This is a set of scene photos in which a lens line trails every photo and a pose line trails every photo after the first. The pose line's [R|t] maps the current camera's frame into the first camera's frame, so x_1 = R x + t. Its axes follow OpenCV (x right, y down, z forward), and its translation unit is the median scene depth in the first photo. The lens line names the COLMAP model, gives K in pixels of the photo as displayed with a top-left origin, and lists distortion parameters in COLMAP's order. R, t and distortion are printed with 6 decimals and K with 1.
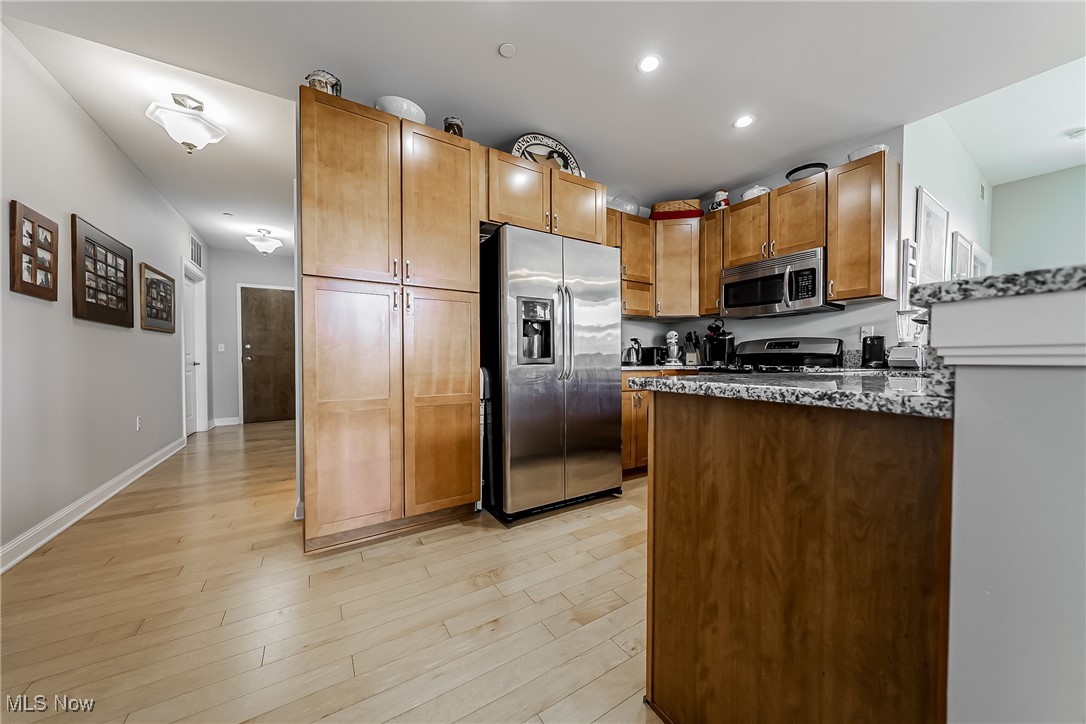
lens RADIAL K [[373.0, 0, 544.6], [0, 373.0, 364.6], [0, 0, 1]] dist [-0.000036, 0.000200]
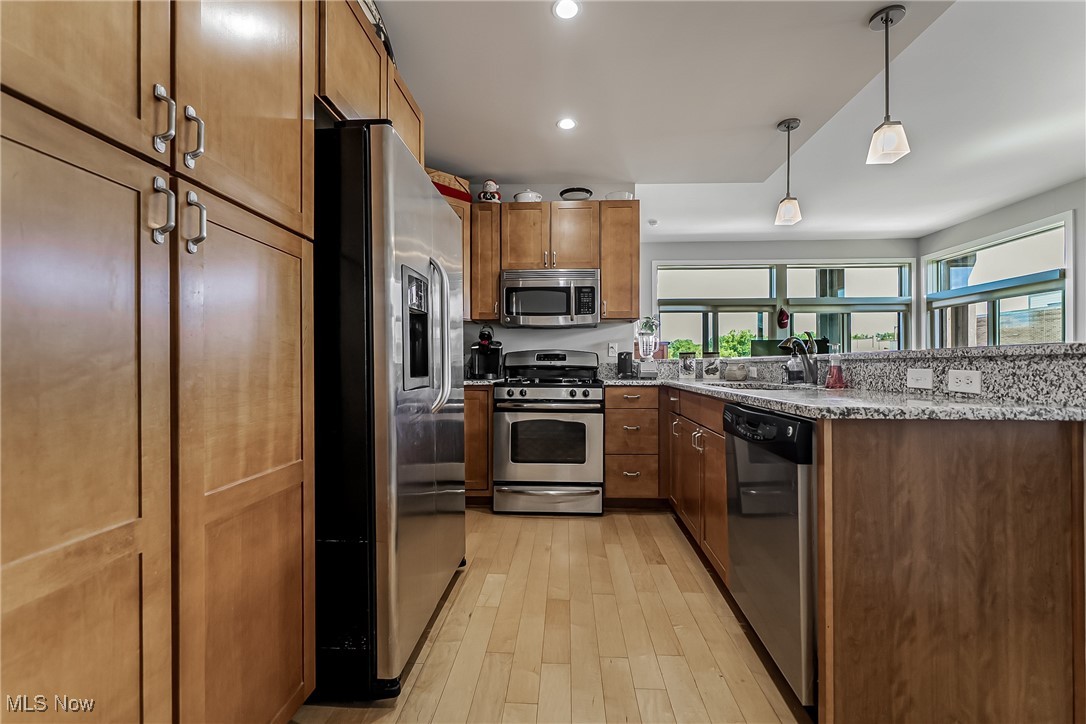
lens RADIAL K [[443.2, 0, 545.2], [0, 443.2, 363.5], [0, 0, 1]] dist [0.000095, 0.000496]
pose [[0.568384, 0.003133, 0.822757, -1.072794], [0.011790, 0.999859, -0.011953, -0.064889], [-0.822679, 0.016494, 0.568267, 1.029987]]
